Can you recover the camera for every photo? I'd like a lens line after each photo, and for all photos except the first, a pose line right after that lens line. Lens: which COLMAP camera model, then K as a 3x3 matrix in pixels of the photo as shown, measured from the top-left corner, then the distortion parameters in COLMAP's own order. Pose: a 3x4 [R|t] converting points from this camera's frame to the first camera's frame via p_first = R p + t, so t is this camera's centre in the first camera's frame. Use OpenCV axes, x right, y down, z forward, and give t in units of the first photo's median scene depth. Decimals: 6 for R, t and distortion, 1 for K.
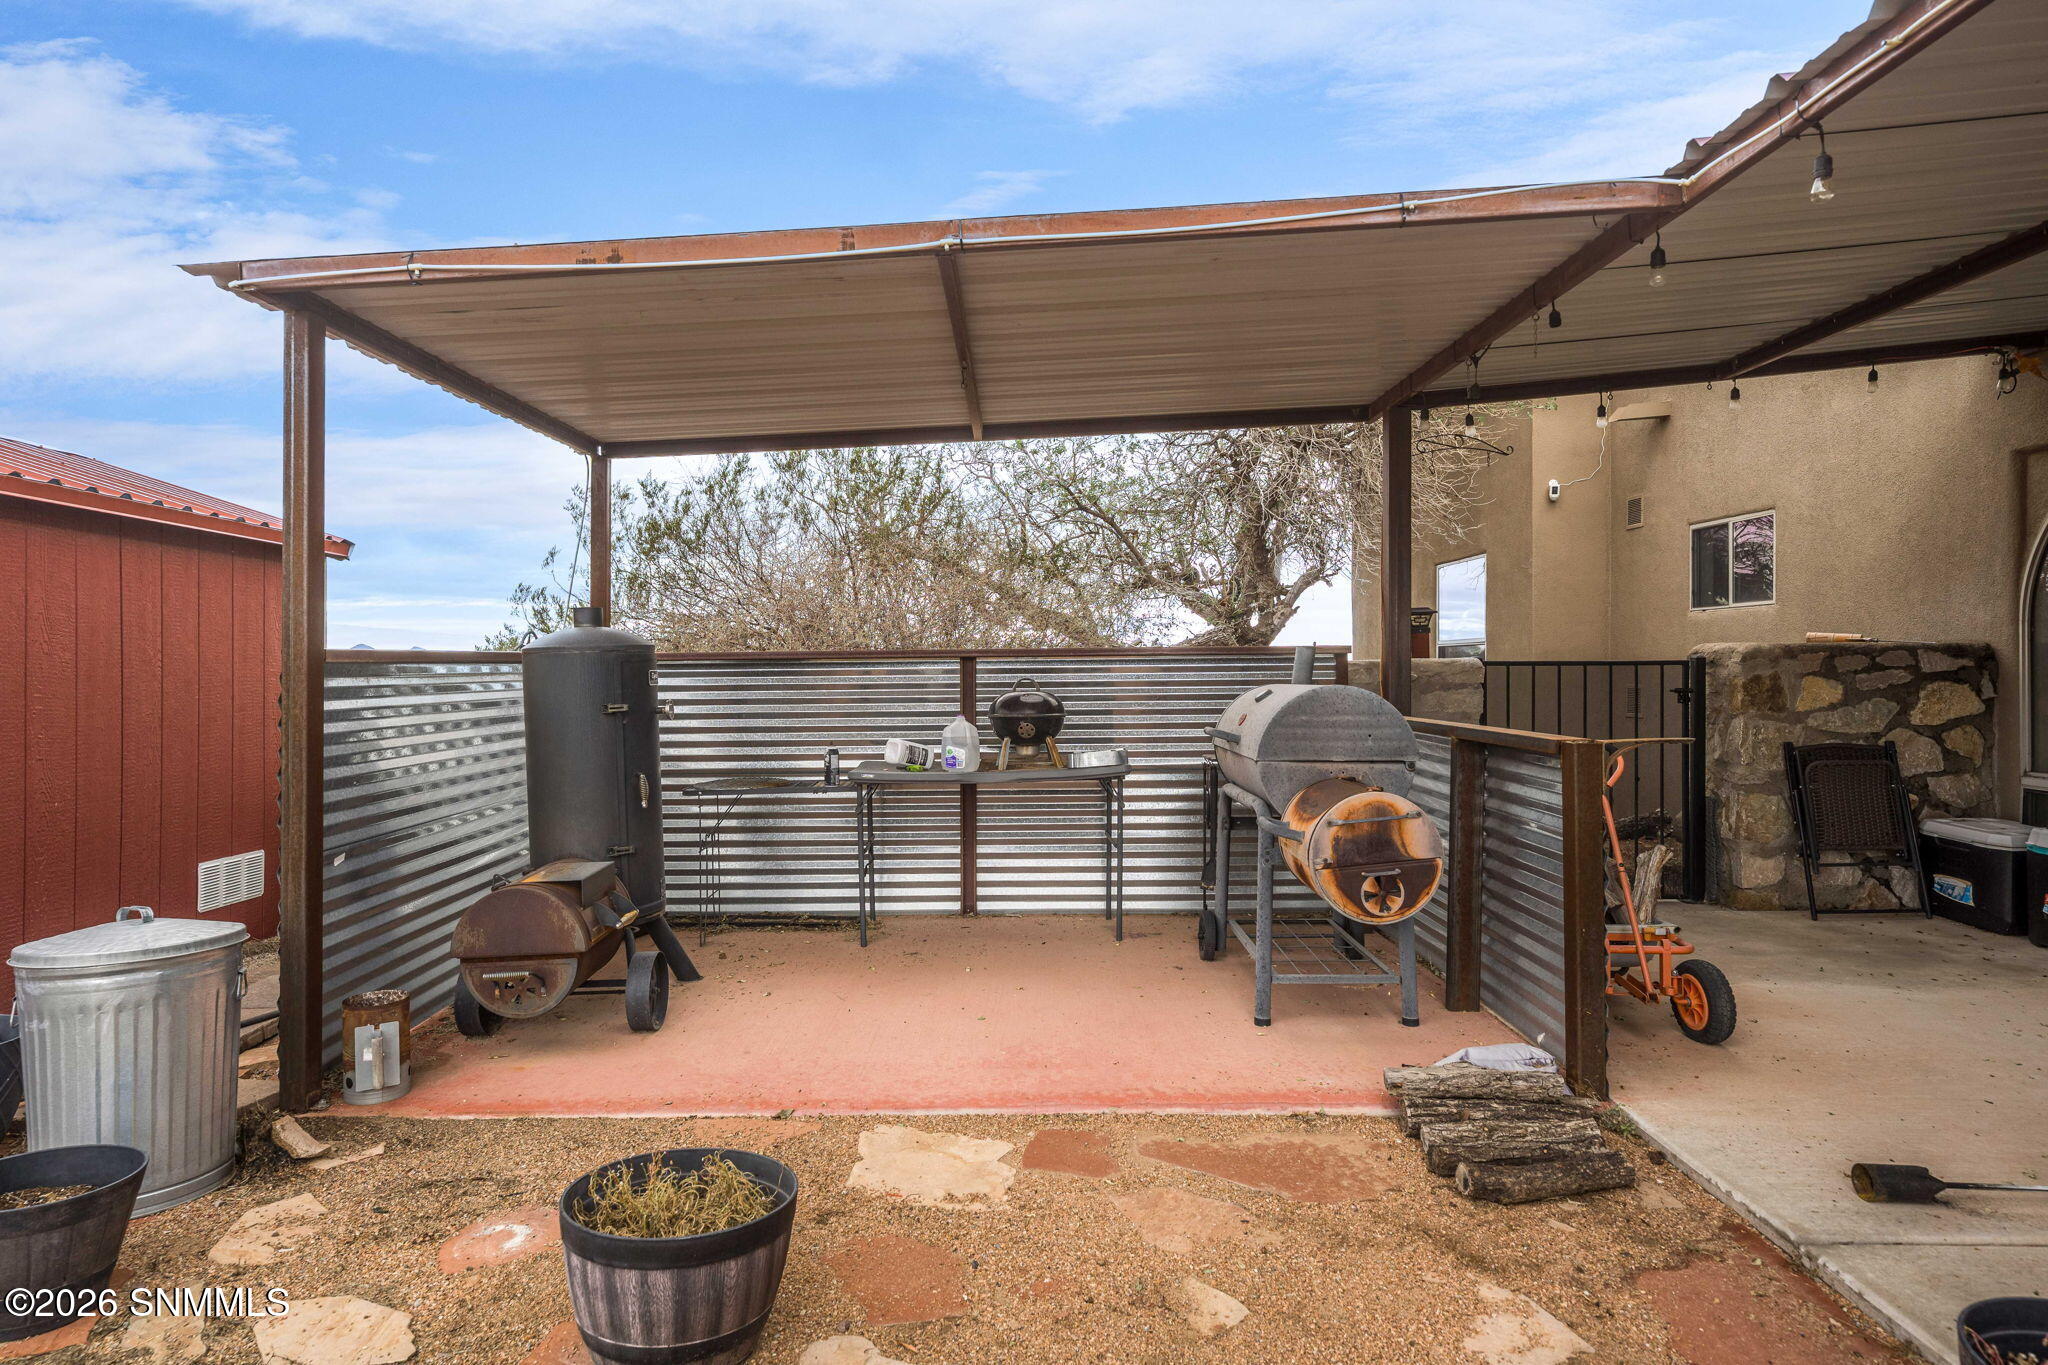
lens RADIAL K [[1521.8, 0, 1053.0], [0, 1521.8, 678.7], [0, 0, 1]] dist [-0.003320, -0.000516]
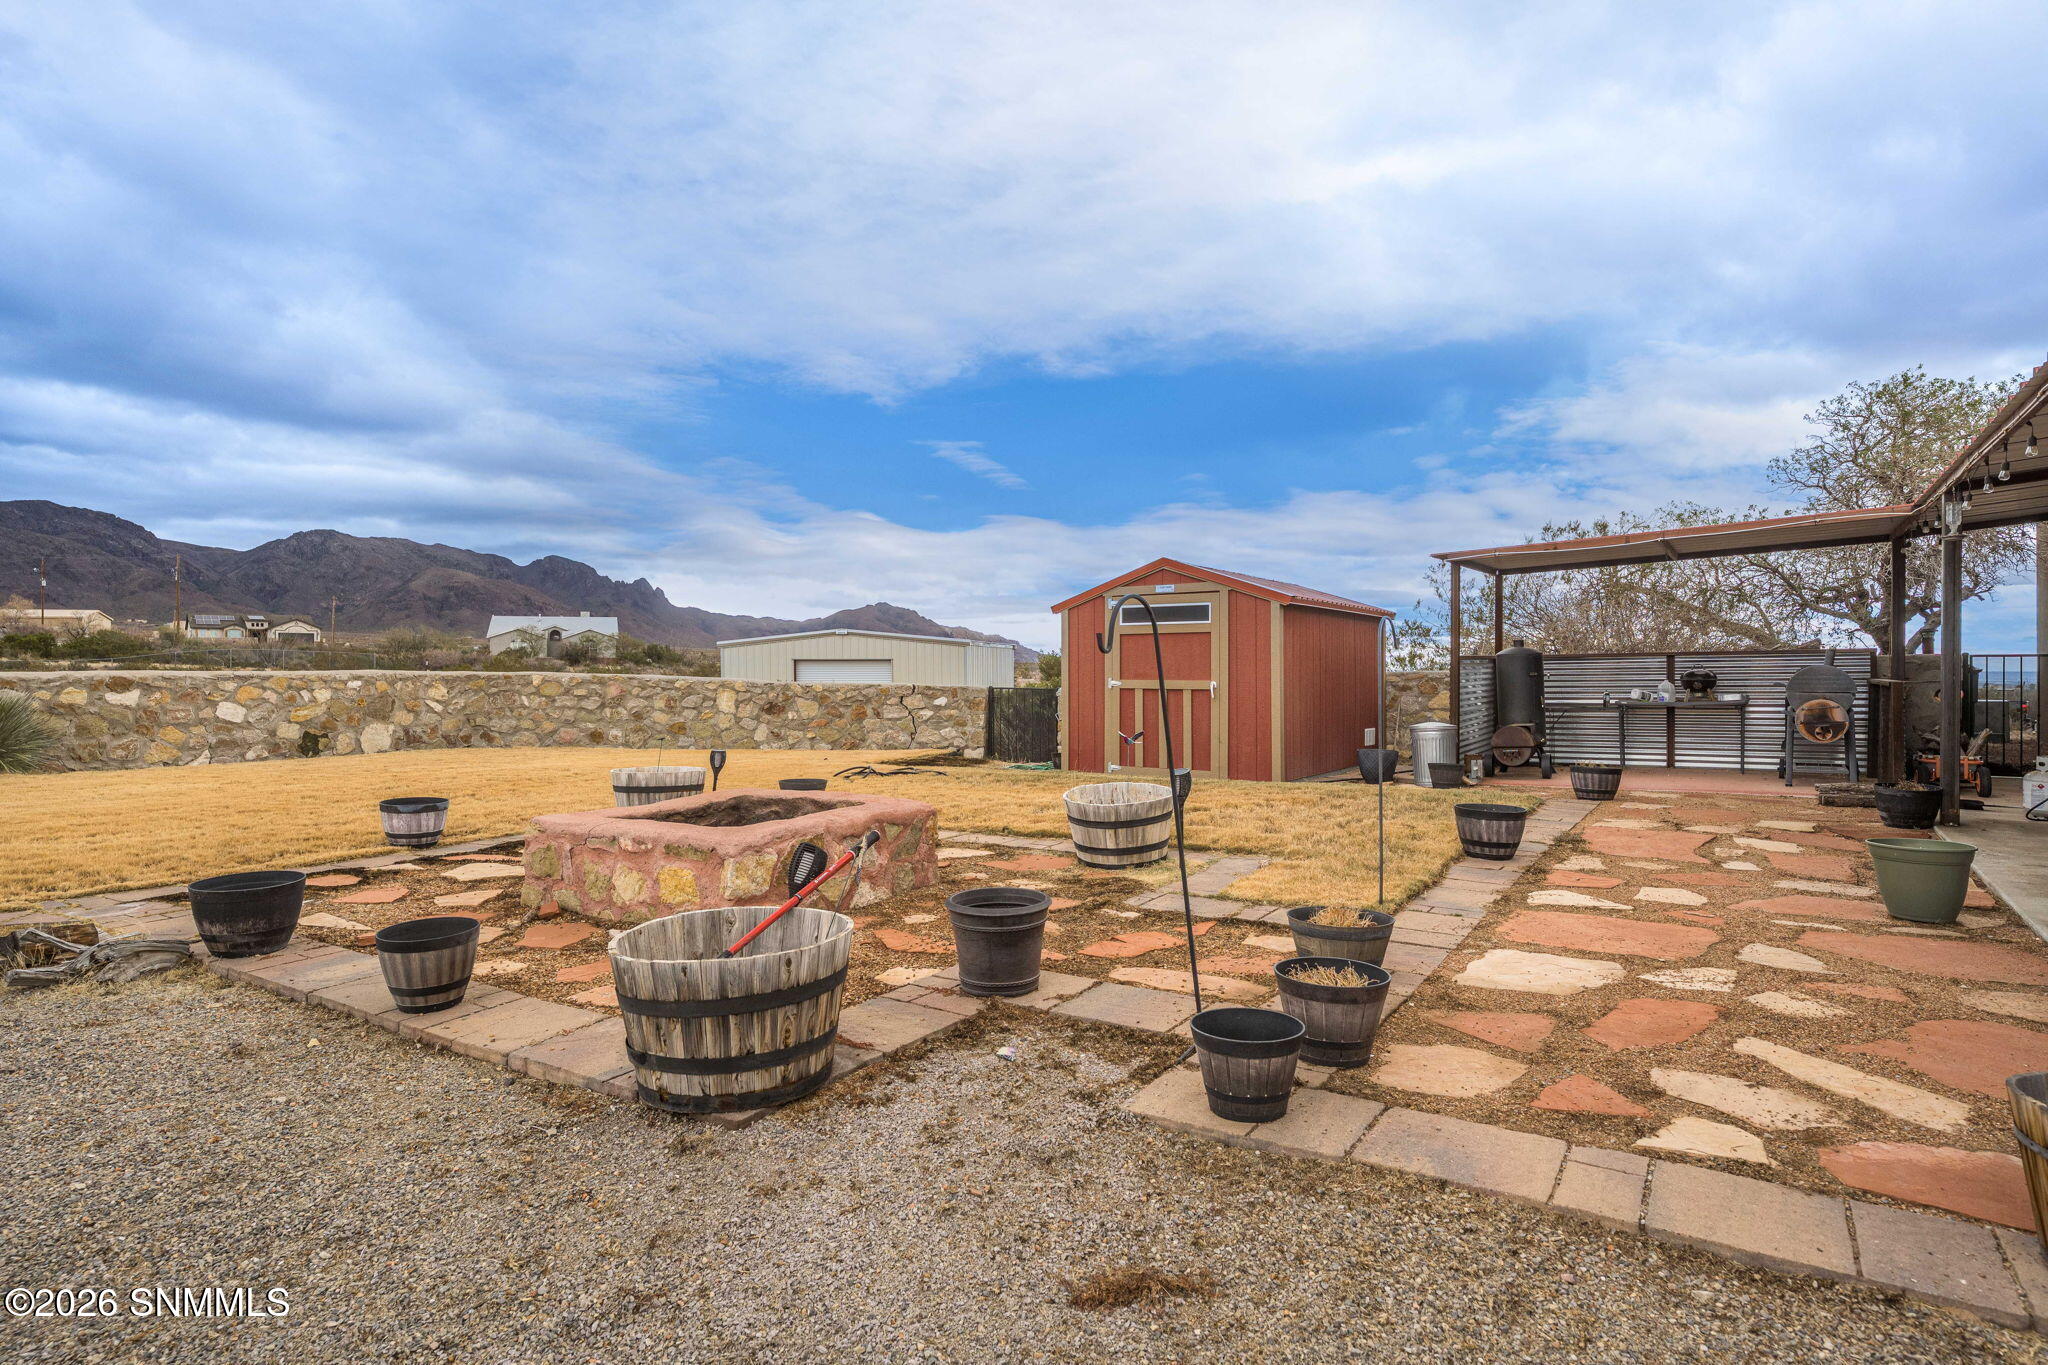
lens RADIAL K [[1117.8, 0, 1008.9], [0, 1117.8, 675.2], [0, 0, 1]] dist [0.000506, 0.000314]
pose [[0.826411, 0.003088, -0.563059, 0.075643], [-0.001356, 0.999993, 0.003495, 0.011798], [0.563066, -0.002125, 0.826409, -1.051441]]
